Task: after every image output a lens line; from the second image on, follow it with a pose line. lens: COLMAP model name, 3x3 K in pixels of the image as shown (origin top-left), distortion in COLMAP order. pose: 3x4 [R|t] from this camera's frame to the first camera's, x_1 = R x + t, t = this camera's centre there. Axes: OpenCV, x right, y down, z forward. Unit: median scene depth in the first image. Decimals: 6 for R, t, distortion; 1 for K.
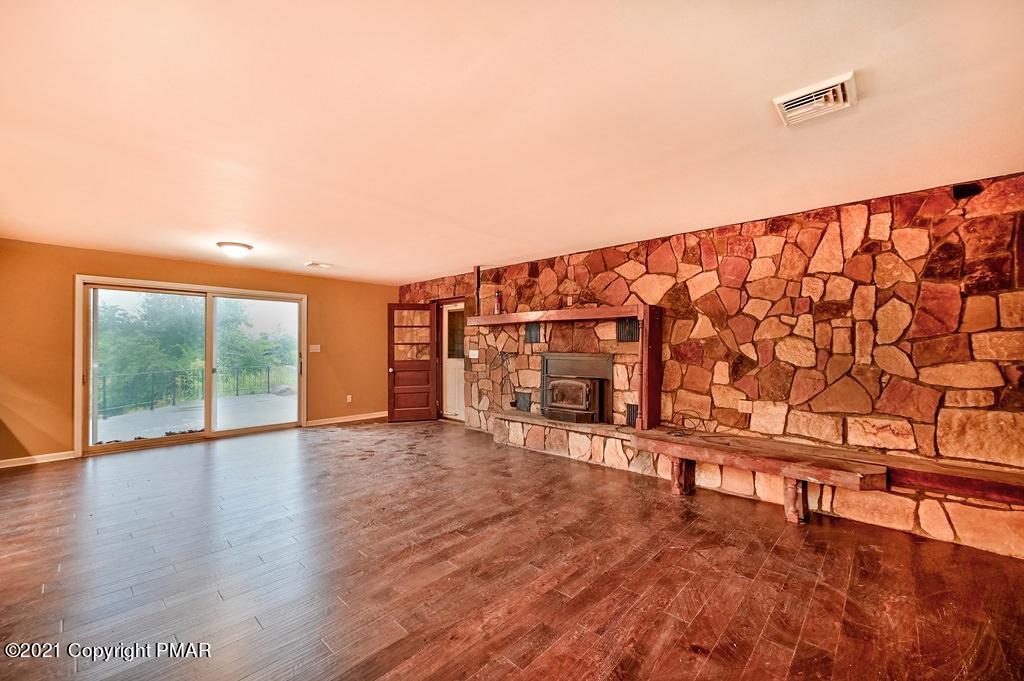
lens RADIAL K [[411.6, 0, 515.8], [0, 411.6, 343.3], [0, 0, 1]] dist [-0.000064, -0.000289]
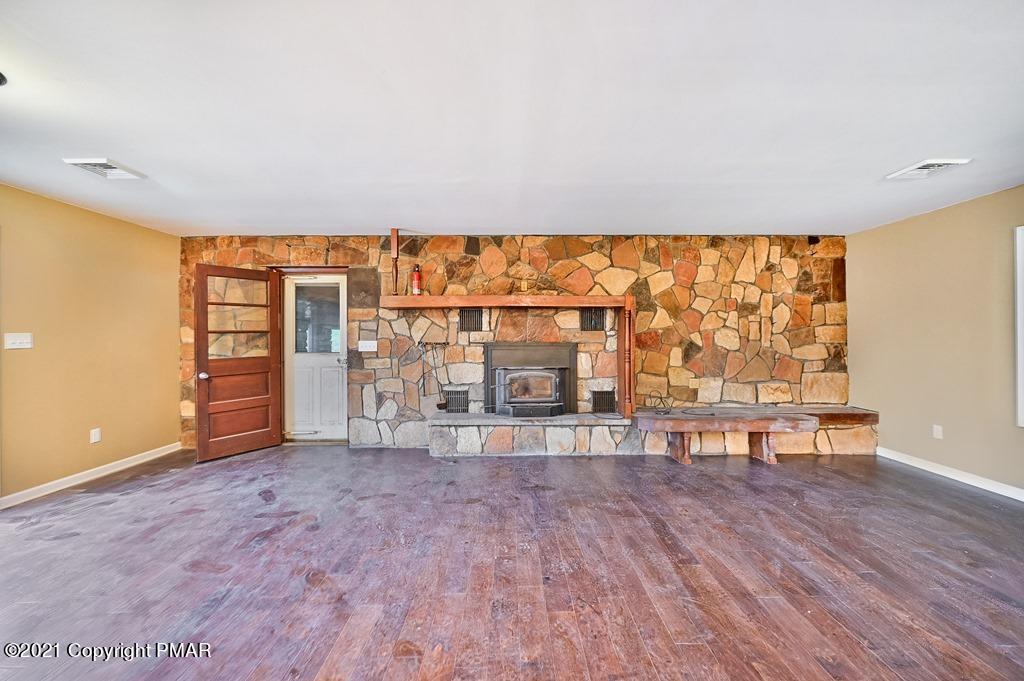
lens RADIAL K [[407.3, 0, 511.3], [0, 407.3, 335.2], [0, 0, 1]] dist [0.000888, 0.000298]
pose [[0.733509, -0.001323, 0.679679, -0.657315], [-0.003091, 0.999981, 0.005282, 0.003362], [-0.679673, -0.005975, 0.733491, 0.452863]]
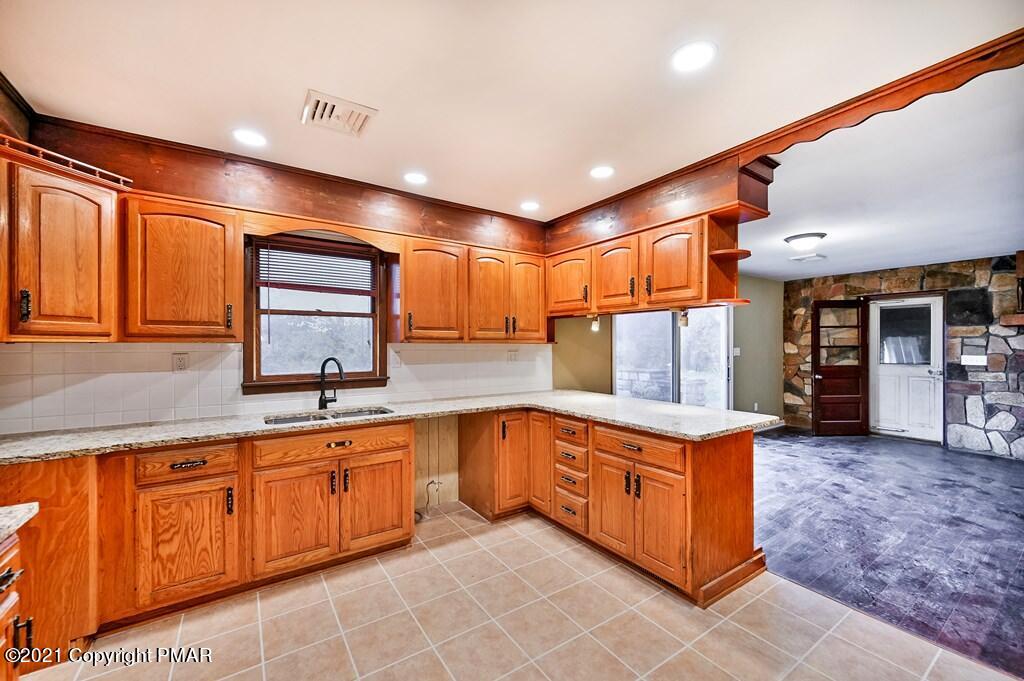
lens RADIAL K [[404.5, 0, 515.0], [0, 404.5, 342.1], [0, 0, 1]] dist [-0.000337, 0.000157]
pose [[0.973353, 0.000779, -0.229312, -1.280051], [0.000269, 0.999990, 0.004539, -0.021191], [0.229314, -0.004480, 0.973342, 0.019405]]
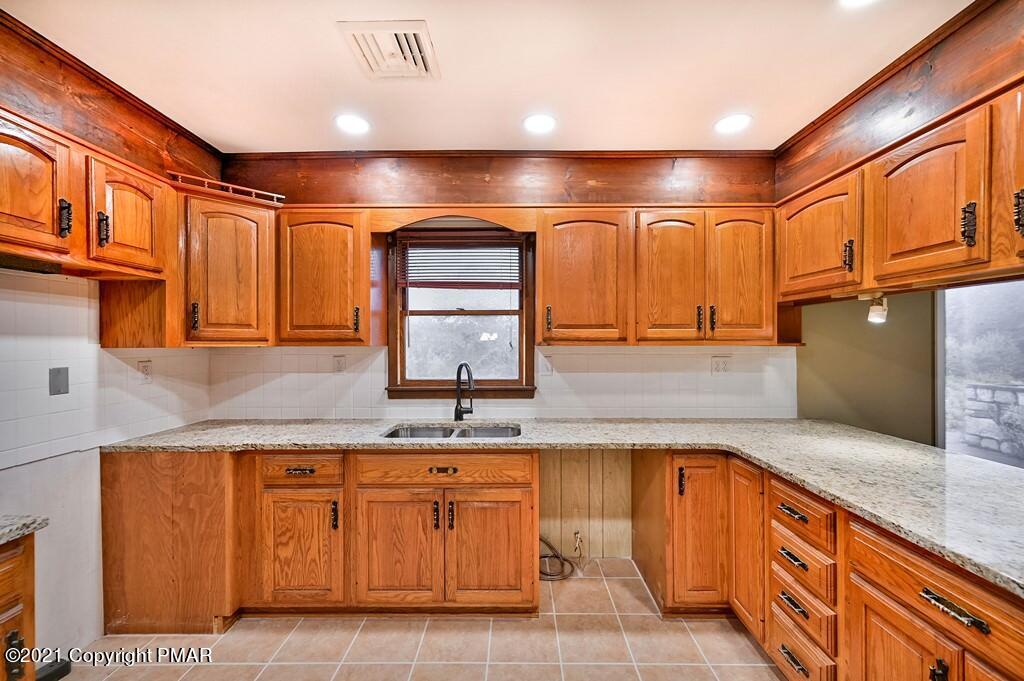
lens RADIAL K [[404.5, 0, 515.0], [0, 404.5, 342.1], [0, 0, 1]] dist [-0.000337, 0.000157]
pose [[0.671479, 0.000866, -0.741023, -1.247162], [0.007810, 0.999936, 0.008246, -0.026725], [0.740983, -0.011324, 0.671429, 0.272217]]
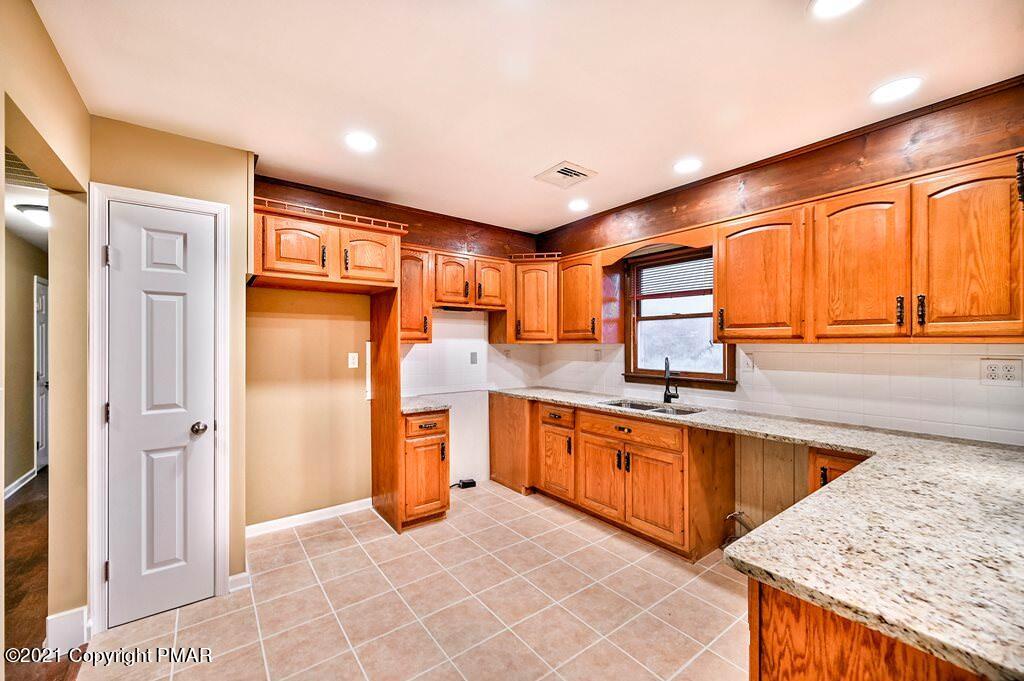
lens RADIAL K [[405.8, 0, 517.5], [0, 405.8, 341.0], [0, 0, 1]] dist [0.000926, 0.000582]
pose [[-0.170460, -0.004204, -0.985356, -0.943809], [0.010250, 0.999929, -0.006039, -0.019918], [0.985311, -0.011130, -0.170404, 0.472601]]
